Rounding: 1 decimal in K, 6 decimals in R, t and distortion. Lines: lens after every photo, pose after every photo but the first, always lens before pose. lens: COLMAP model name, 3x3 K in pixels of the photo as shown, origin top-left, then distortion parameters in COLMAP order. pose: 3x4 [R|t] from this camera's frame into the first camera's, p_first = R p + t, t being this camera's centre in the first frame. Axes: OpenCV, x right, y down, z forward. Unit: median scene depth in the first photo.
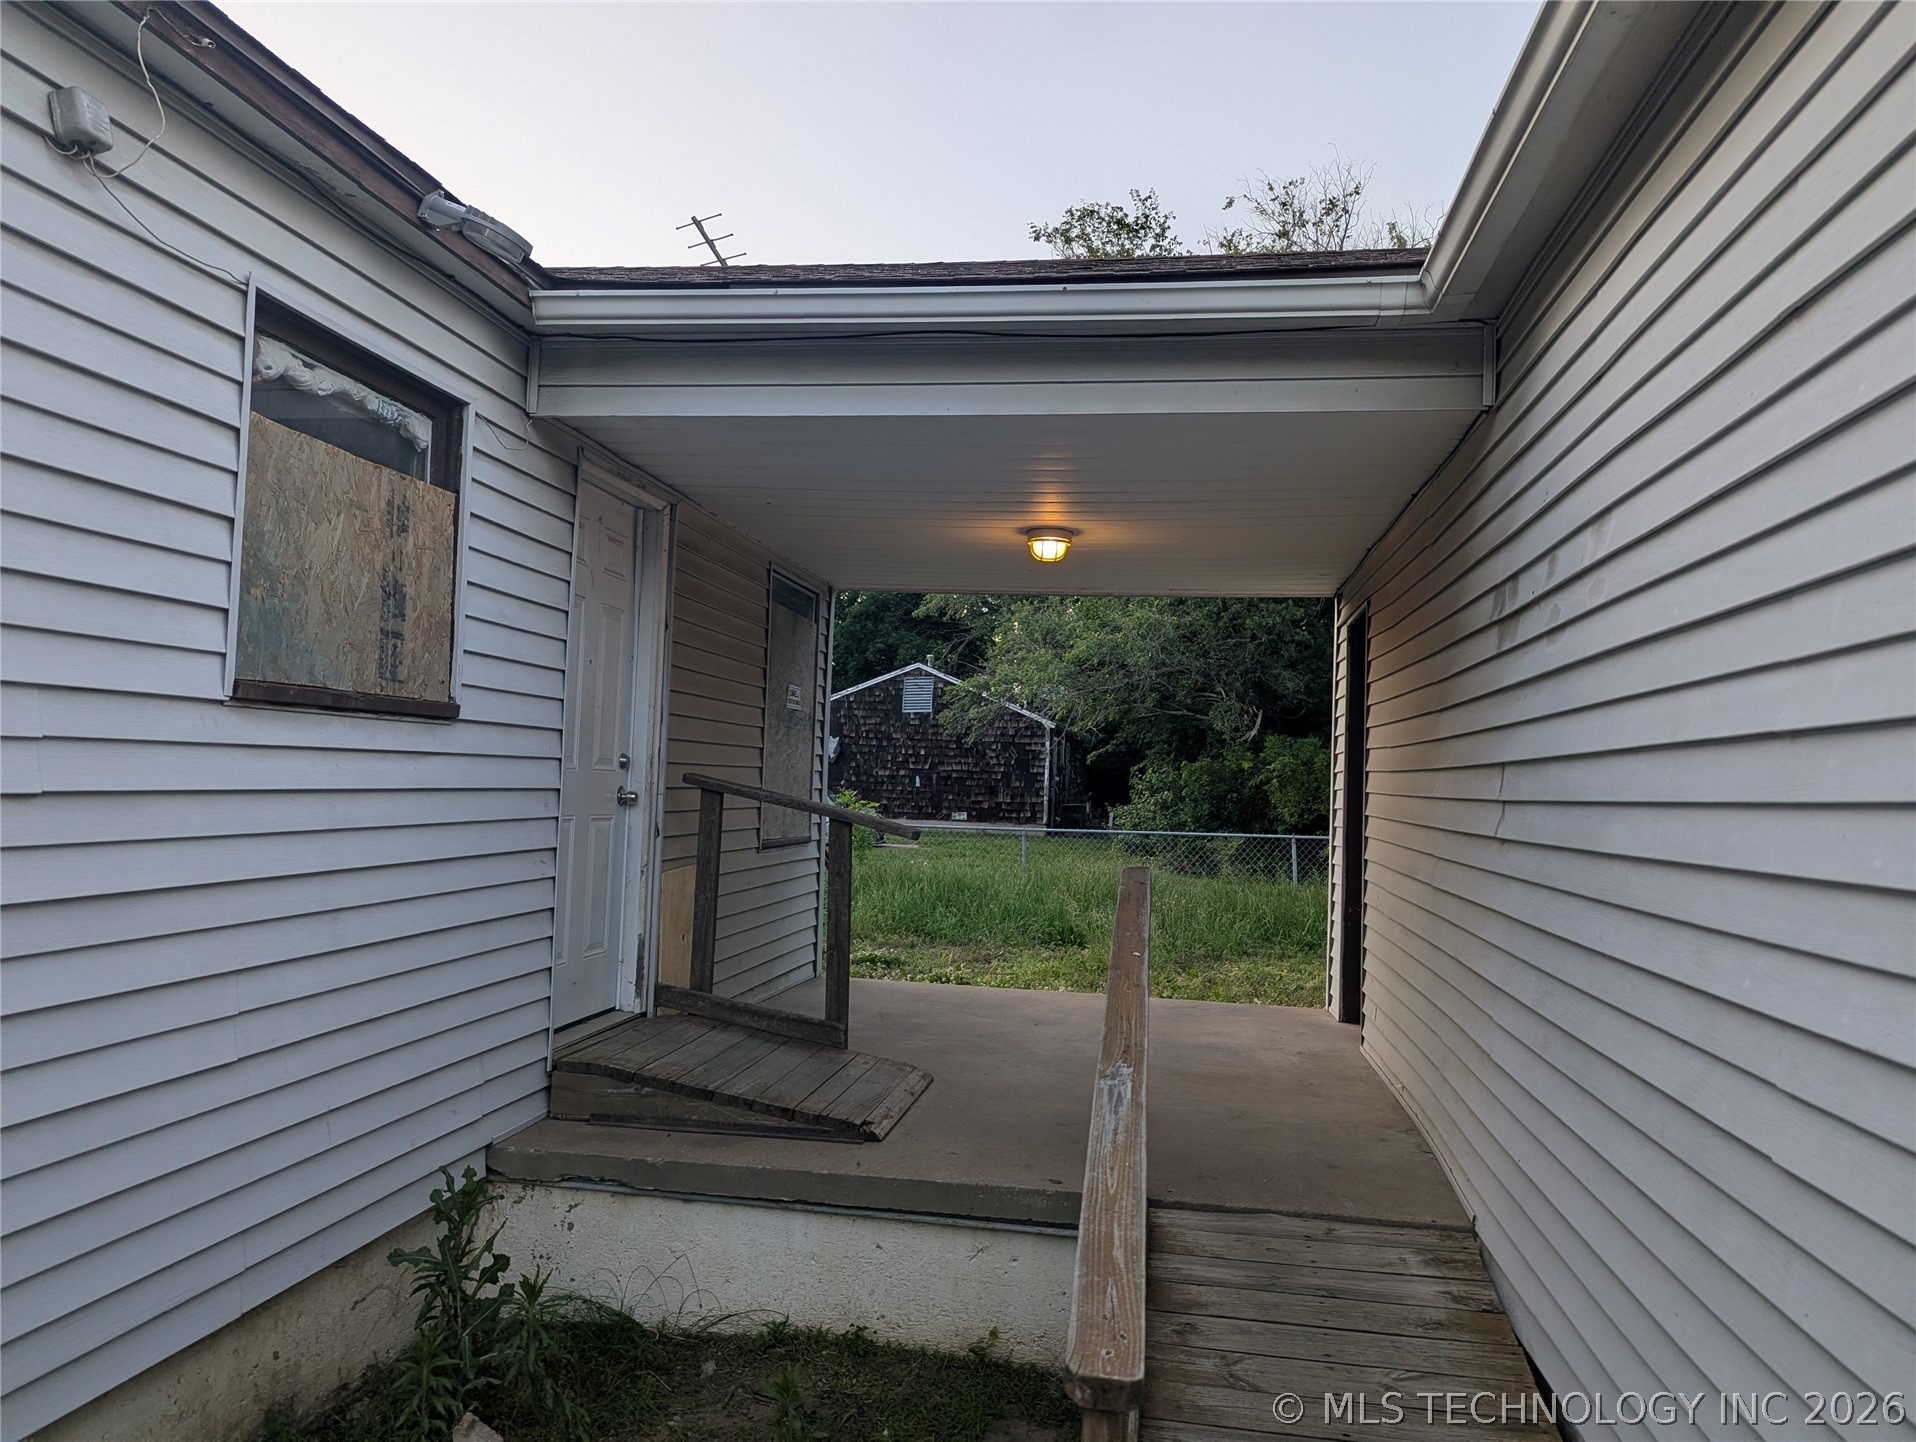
lens RADIAL K [[1390.2, 0, 958.0], [0, 1390.2, 721.0], [0, 0, 1]] dist [0.098068, -0.103801]
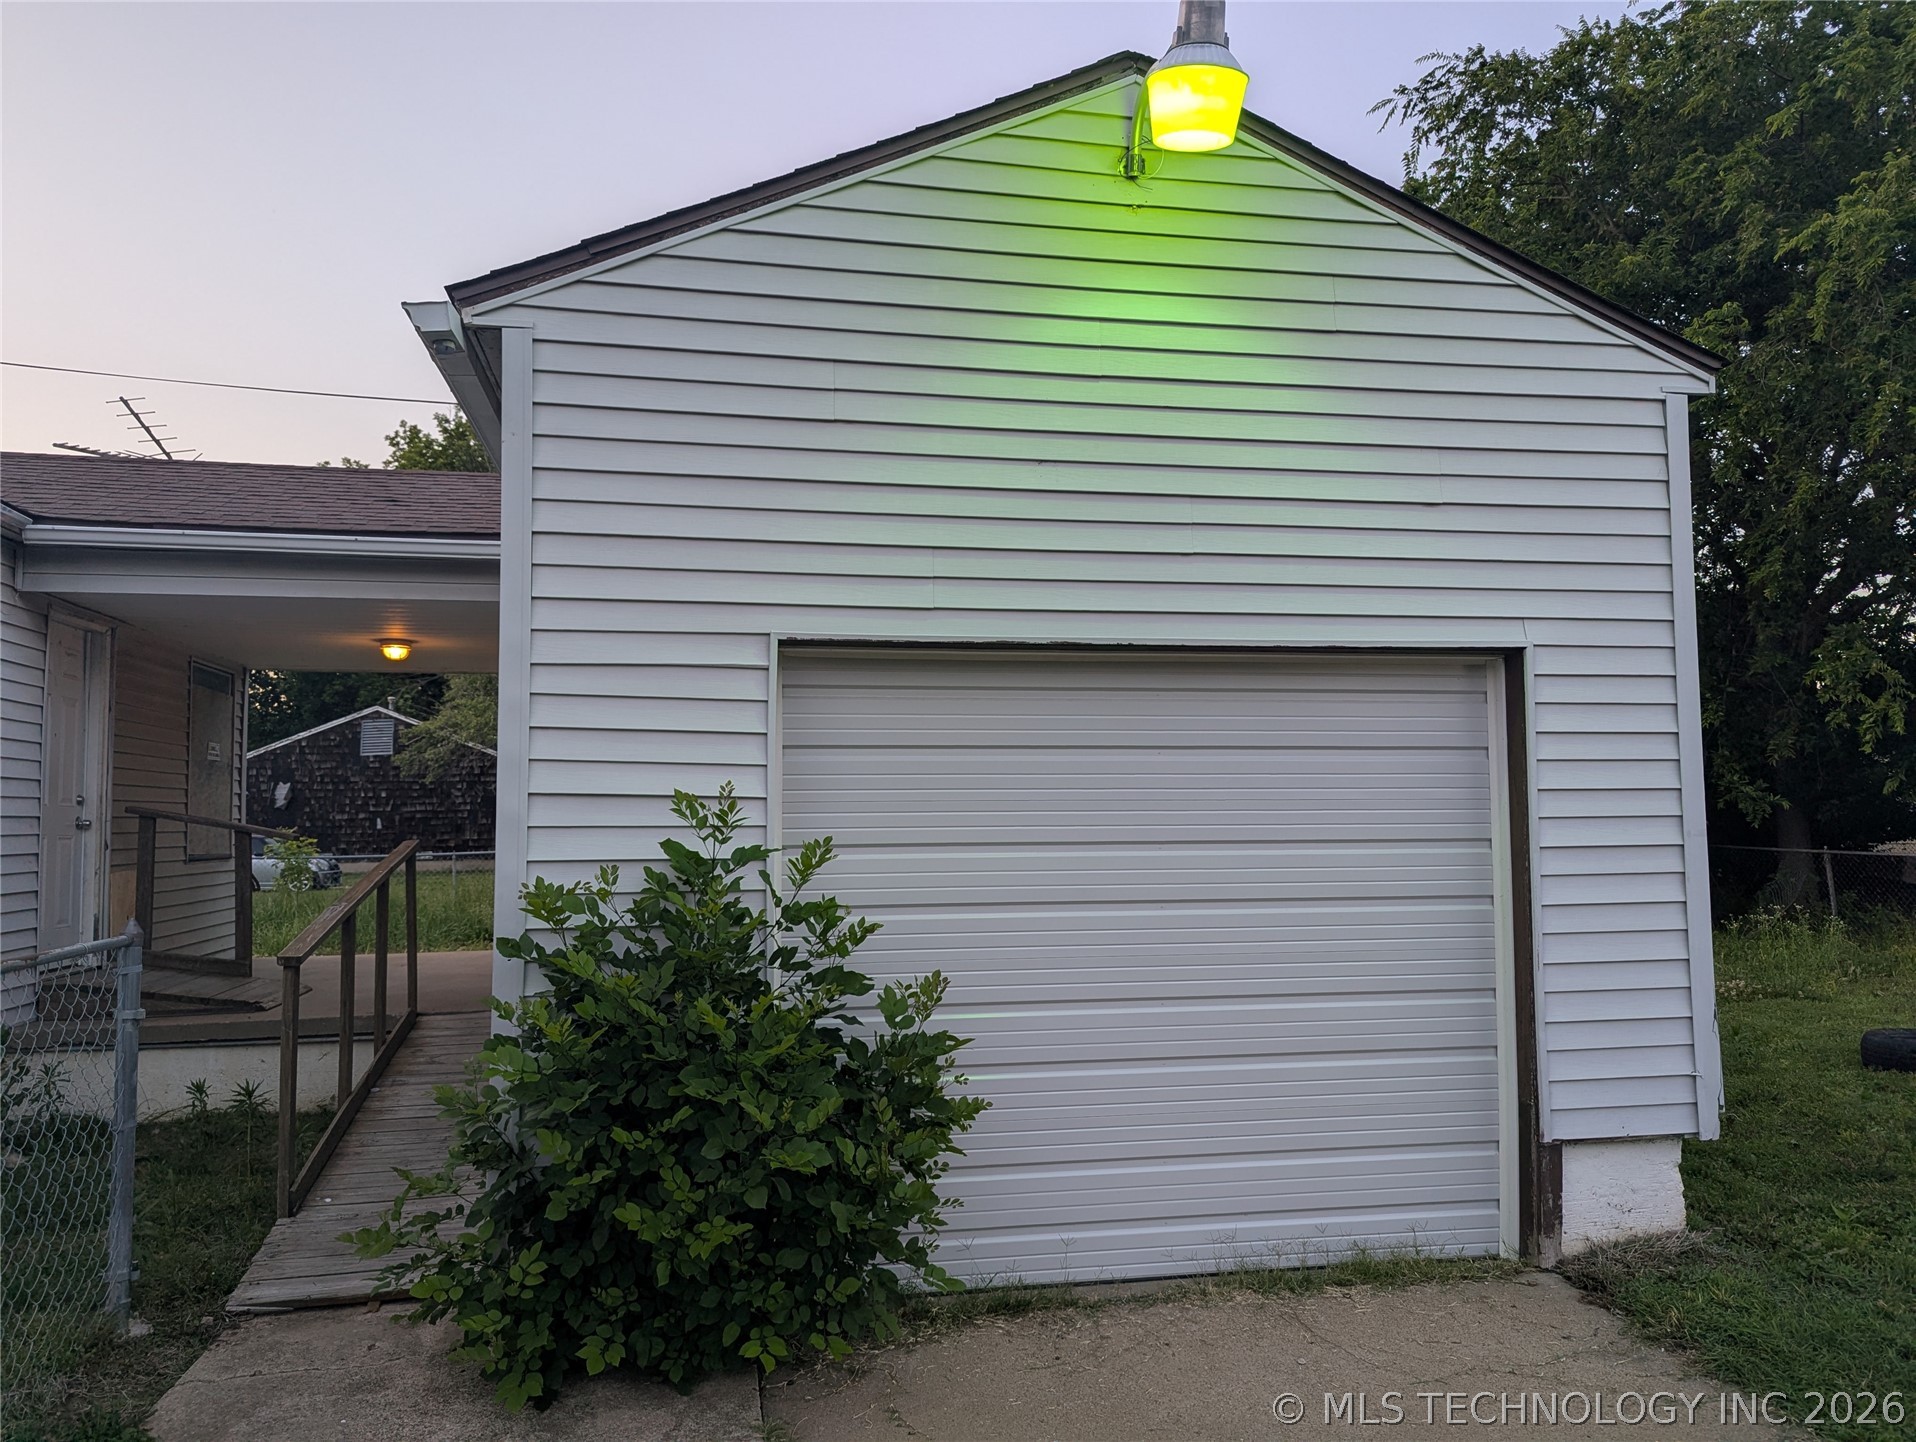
lens RADIAL K [[1390.2, 0, 958.0], [0, 1390.2, 721.0], [0, 0, 1]] dist [0.098068, -0.103801]
pose [[0.939107, -0.025425, 0.342683, 0.099371], [0.033122, 0.999313, -0.016625, 0.000383], [-0.342025, 0.026963, 0.939304, -0.599356]]
